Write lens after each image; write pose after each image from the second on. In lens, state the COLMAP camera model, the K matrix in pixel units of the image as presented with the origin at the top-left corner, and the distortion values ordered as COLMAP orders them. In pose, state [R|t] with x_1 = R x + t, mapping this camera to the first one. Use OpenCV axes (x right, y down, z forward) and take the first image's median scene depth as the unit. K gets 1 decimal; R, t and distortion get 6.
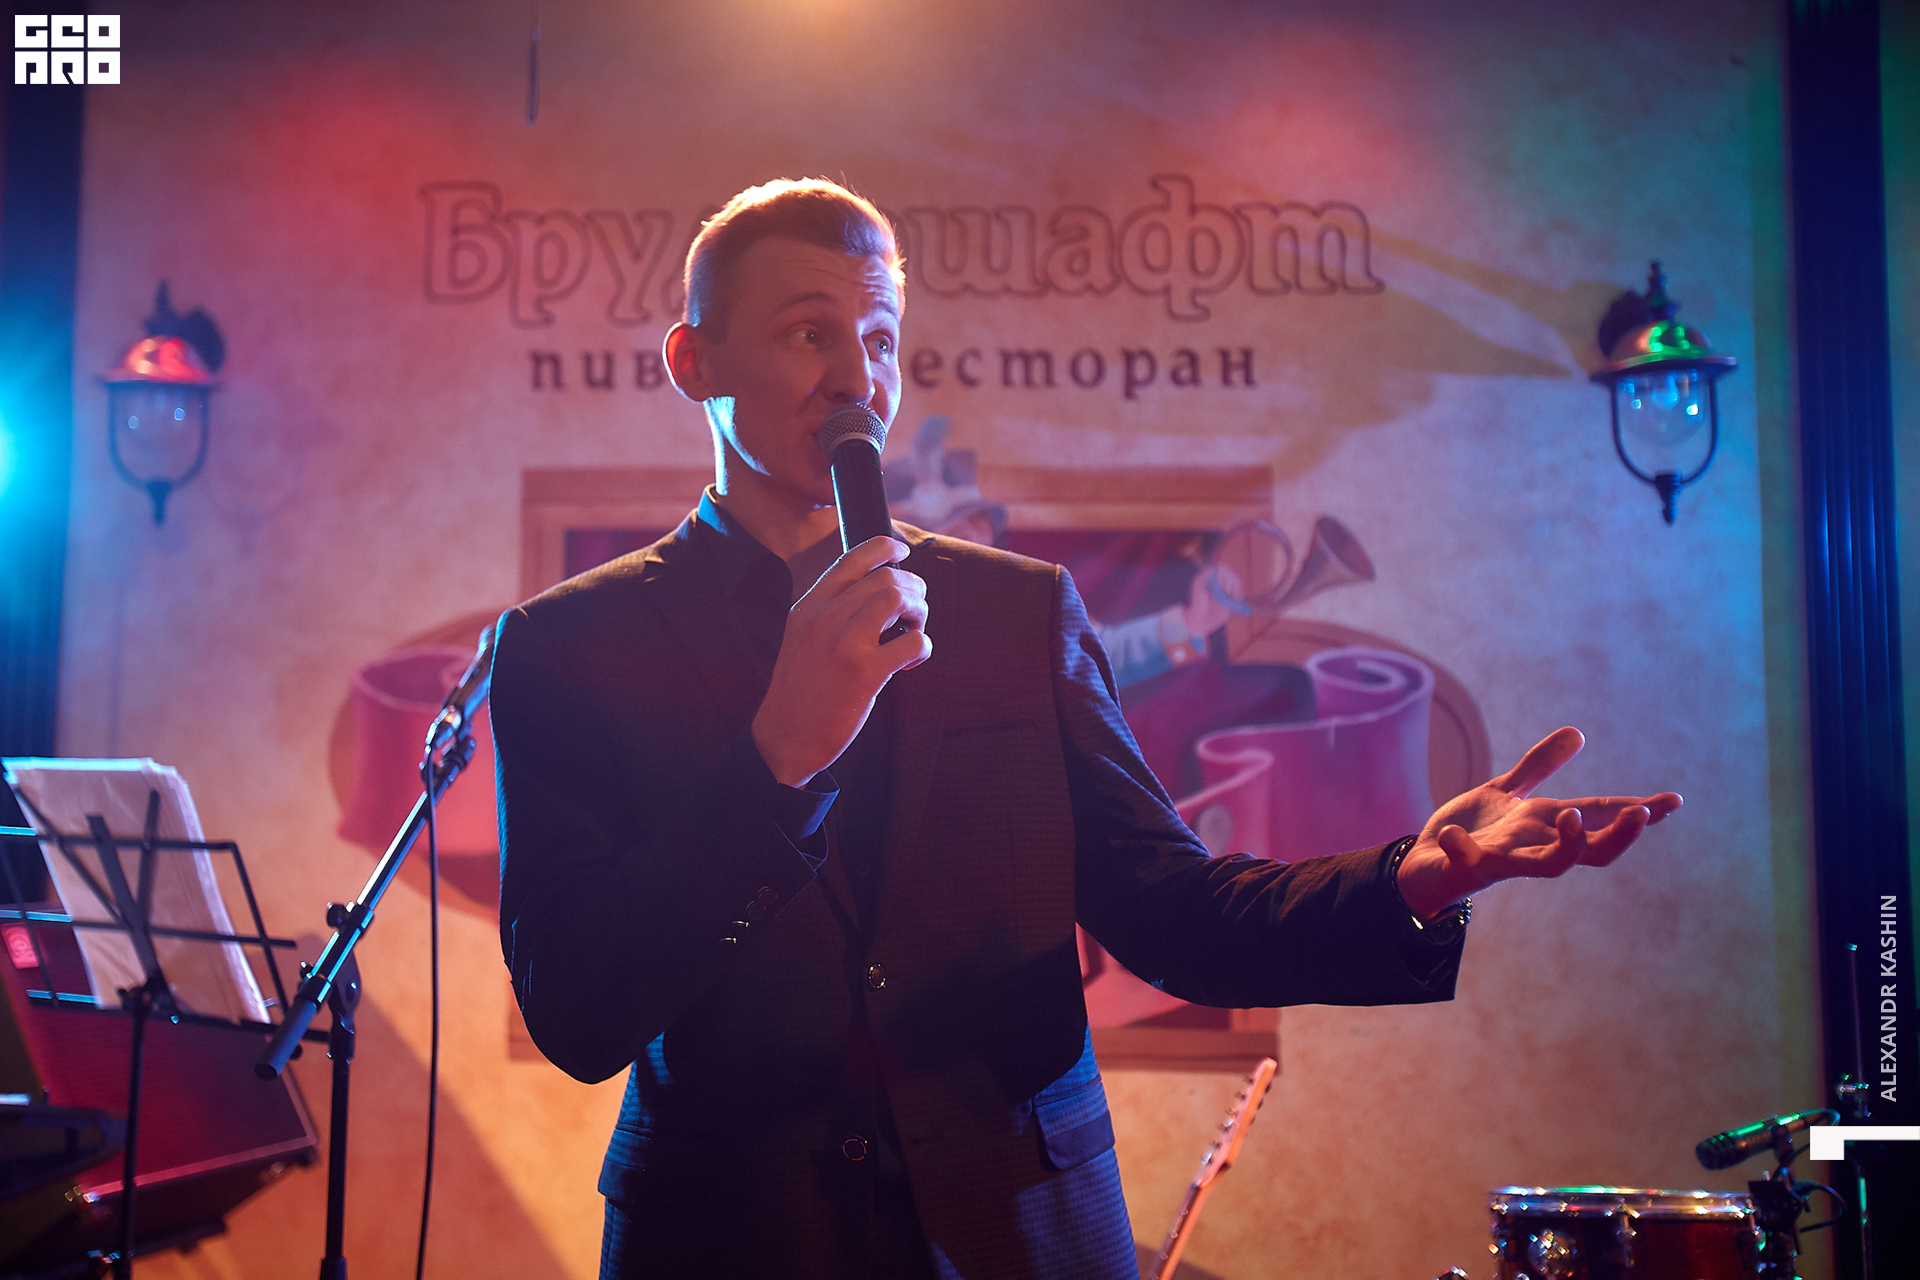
lens RADIAL K [[1970.0, 0, 844.3], [0, 1970.0, 587.9], [0, 0, 1]] dist [0.001836, 0.009324]
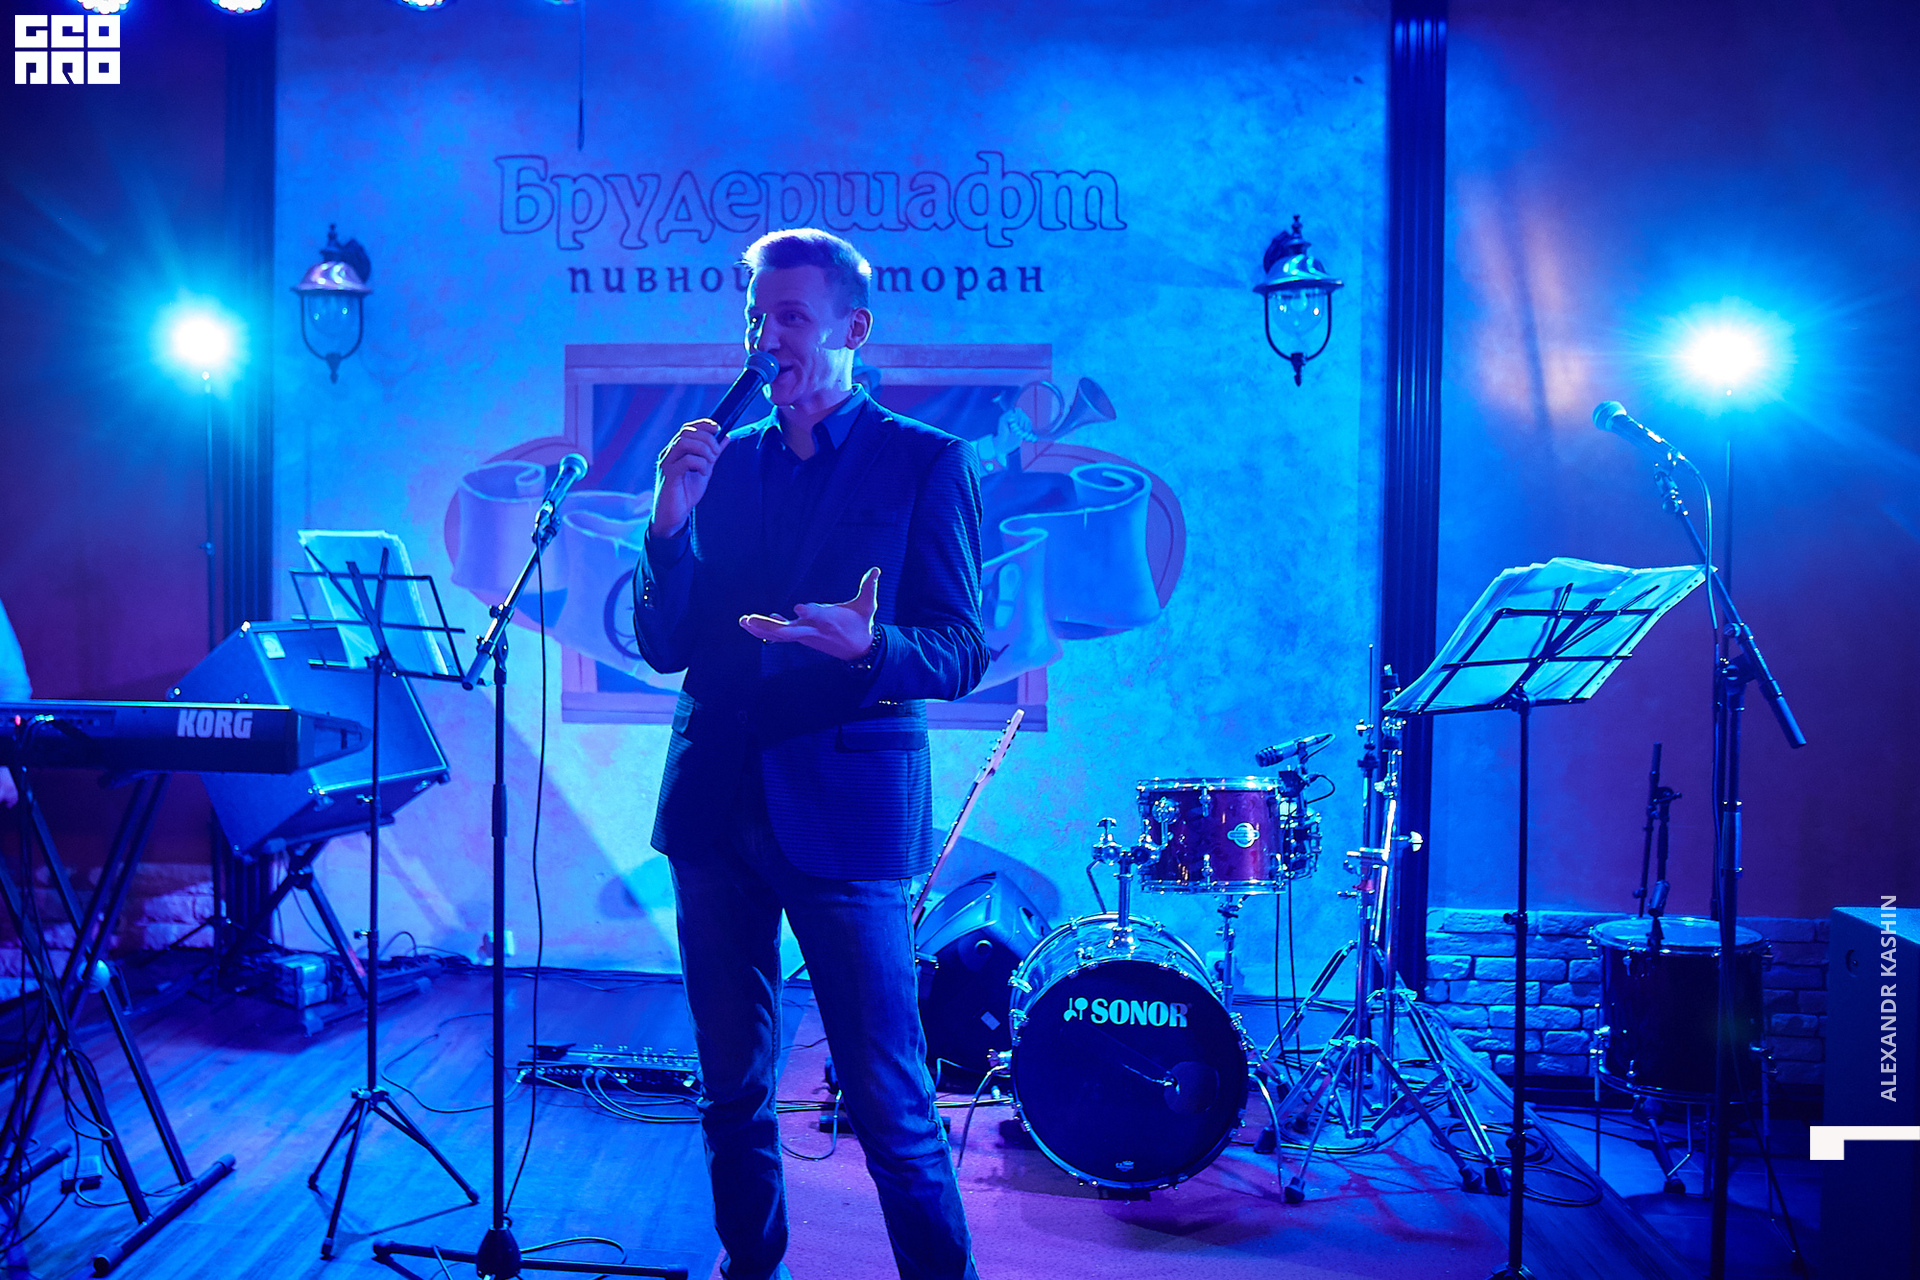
lens RADIAL K [[1564.5, 0, 770.1], [0, 1564.5, 598.9], [0, 0, 1]] dist [-0.088259, 0.002969]
pose [[0.999905, 0.002106, -0.013649, 0.013986], [-0.000386, 0.992177, 0.124840, -0.016420], [0.013805, -0.124823, 0.992083, -0.236304]]
